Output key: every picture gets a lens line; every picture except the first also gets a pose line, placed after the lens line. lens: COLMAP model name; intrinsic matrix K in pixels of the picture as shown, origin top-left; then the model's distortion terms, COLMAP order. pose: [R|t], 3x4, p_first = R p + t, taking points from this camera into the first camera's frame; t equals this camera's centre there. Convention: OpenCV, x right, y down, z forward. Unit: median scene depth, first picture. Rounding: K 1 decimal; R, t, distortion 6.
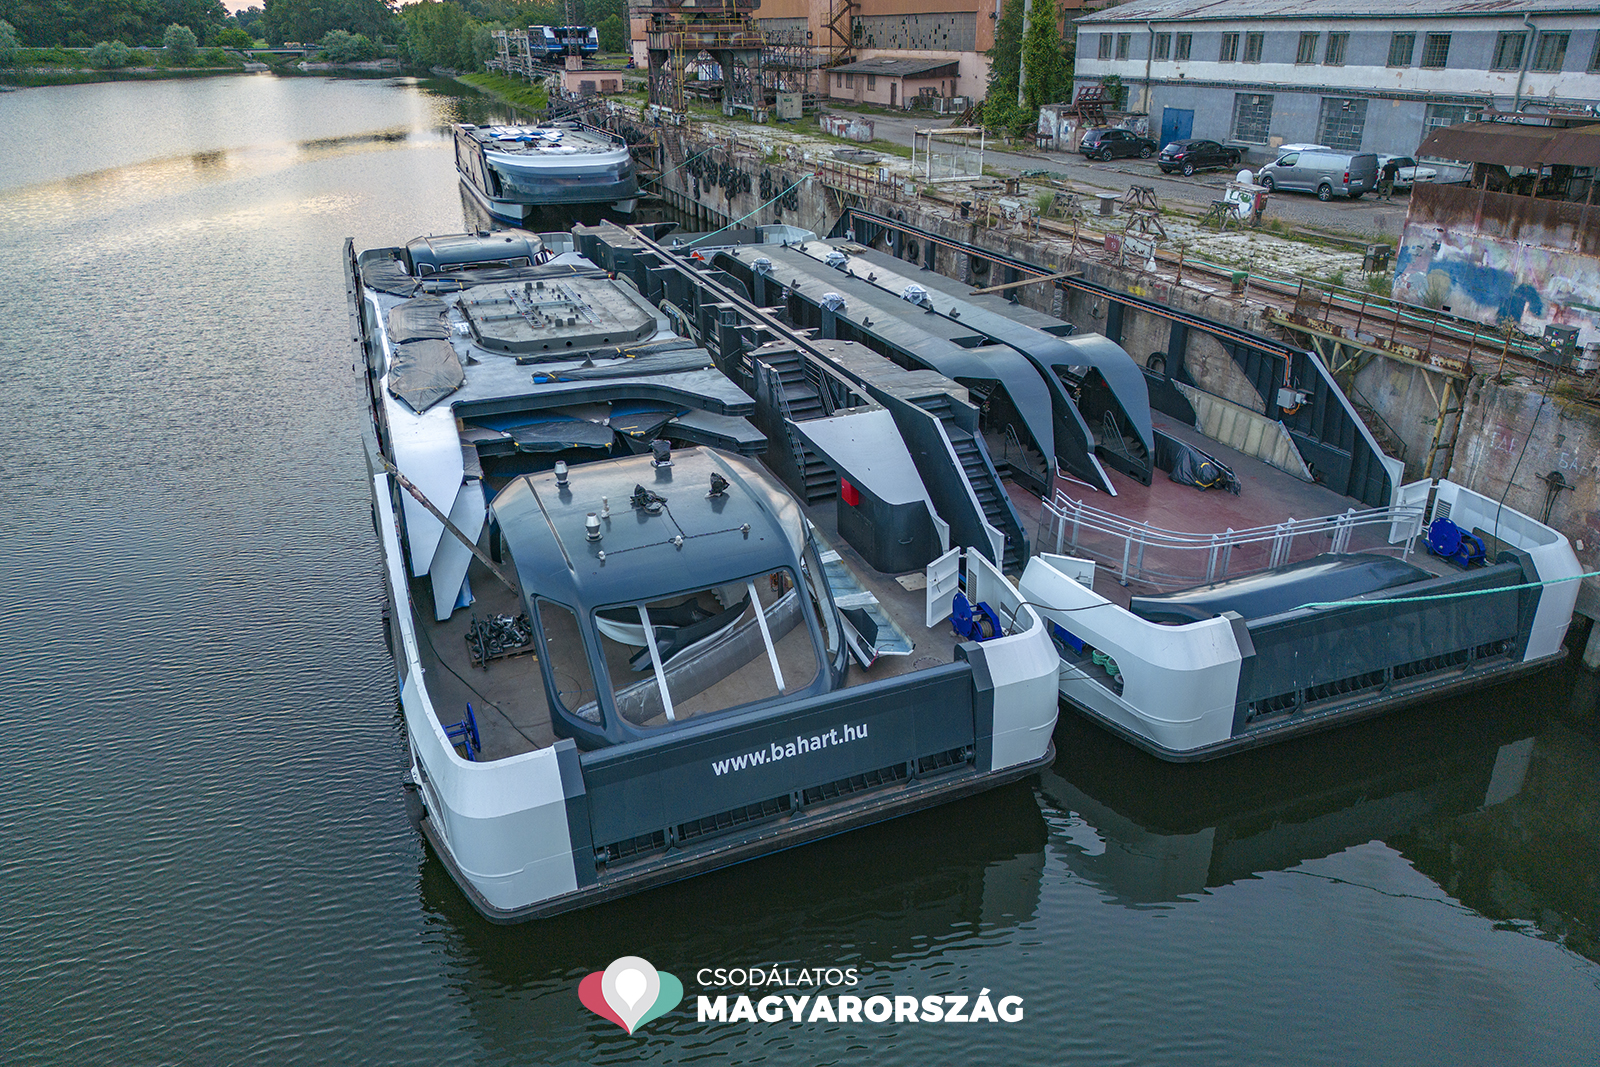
lens RADIAL K [[1118.3, 0, 806.7], [0, 1118.3, 517.7], [0, 0, 1]] dist [0.064876, -0.053378]
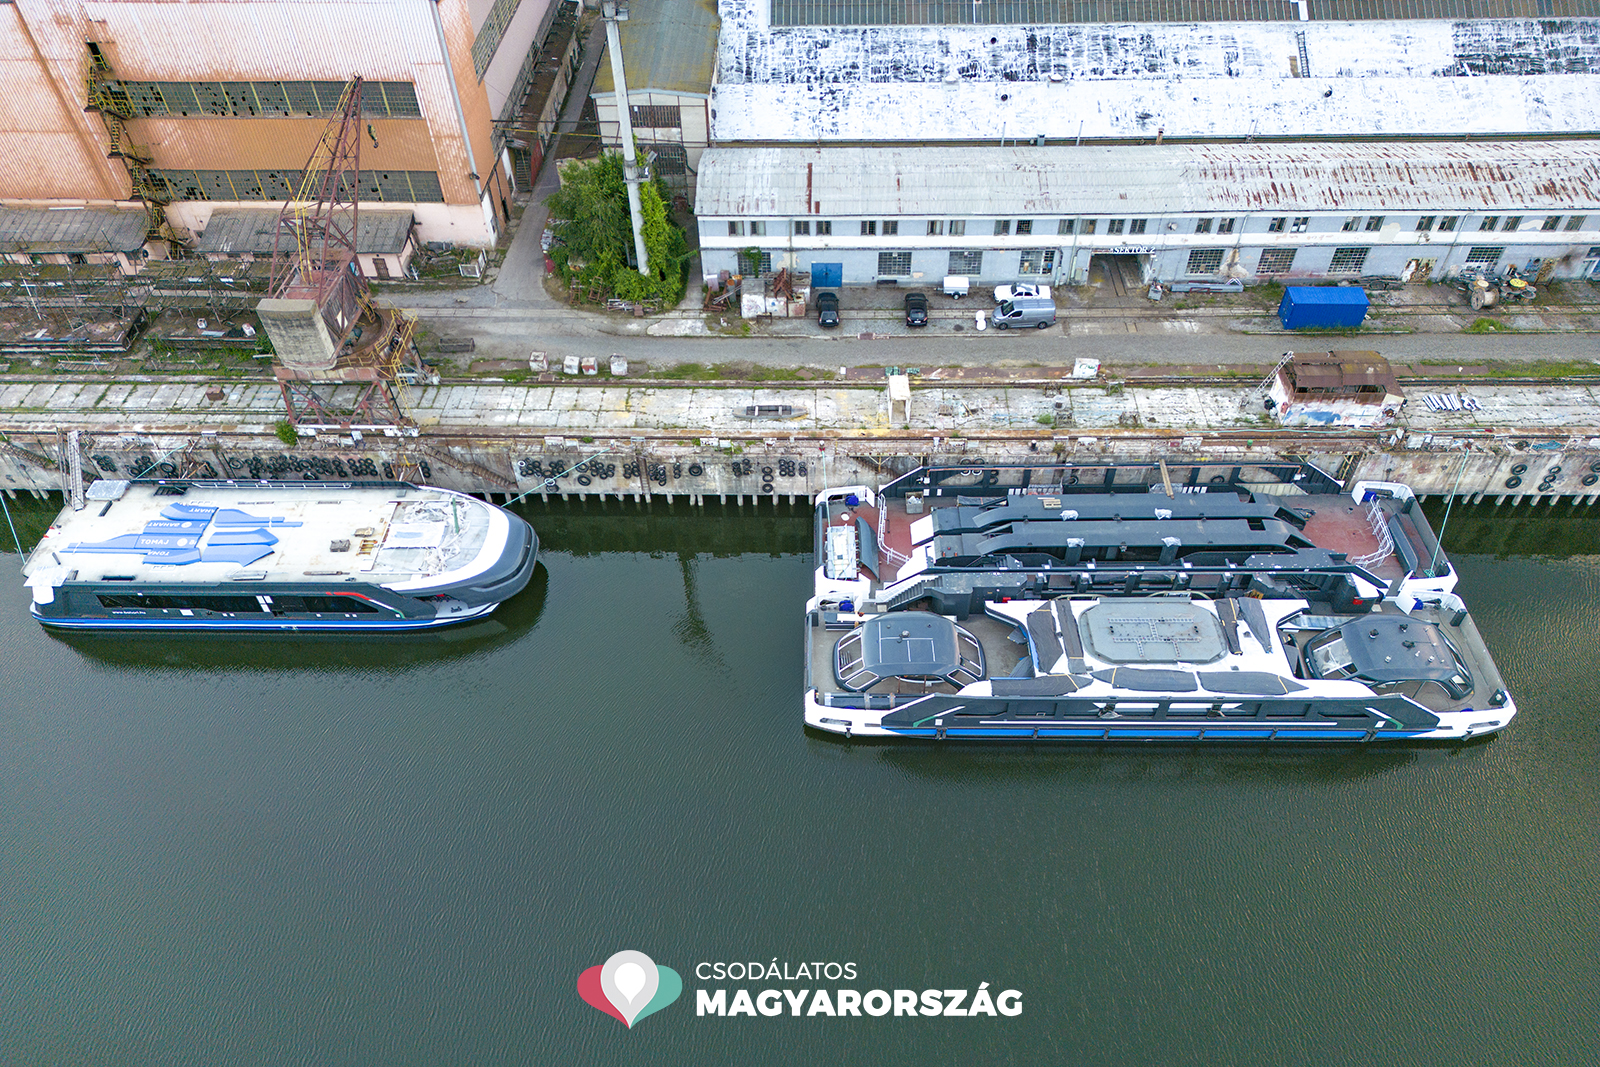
lens RADIAL K [[1118.3, 0, 812.4], [0, 1118.3, 599.8], [0, 0, 1]] dist [0.064876, -0.053378]
pose [[0.371355, -0.674330, 0.638259, -0.915607], [0.373926, 0.737821, 0.561961, -0.854801], [-0.849868, 0.029975, 0.526143, 0.228746]]
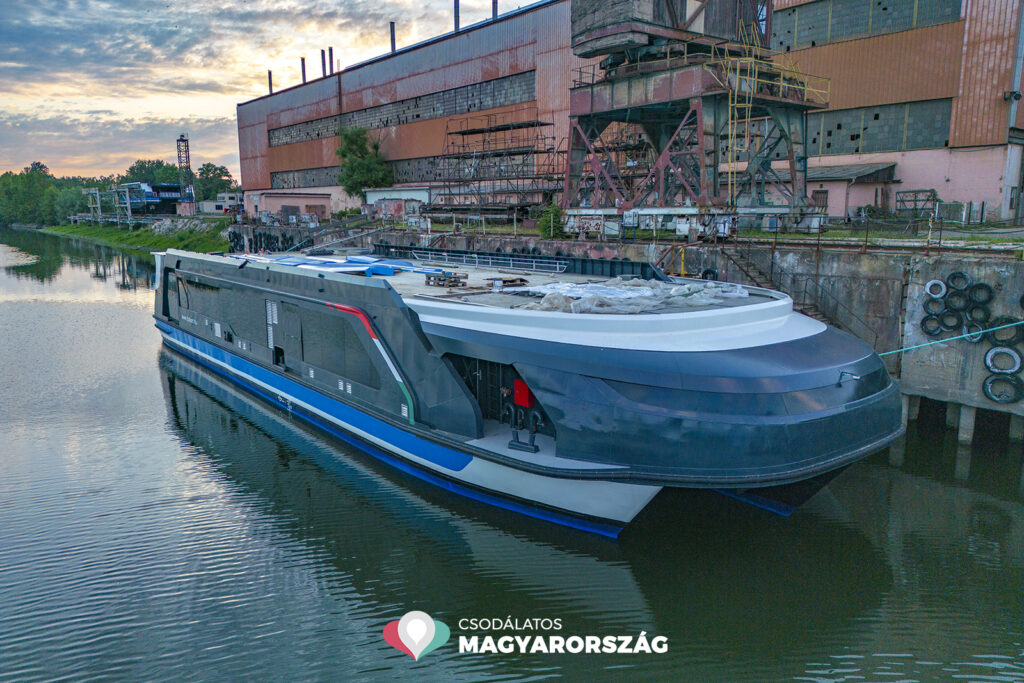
lens RADIAL K [[715.7, 0, 517.0], [0, 715.7, 335.7], [0, 0, 1]] dist [0.064876, -0.053378]
pose [[0.949908, -0.047548, 0.308892, -0.384468], [0.118959, 0.968970, -0.216669, -0.314786], [-0.289005, 0.242561, 0.926089, 0.944532]]
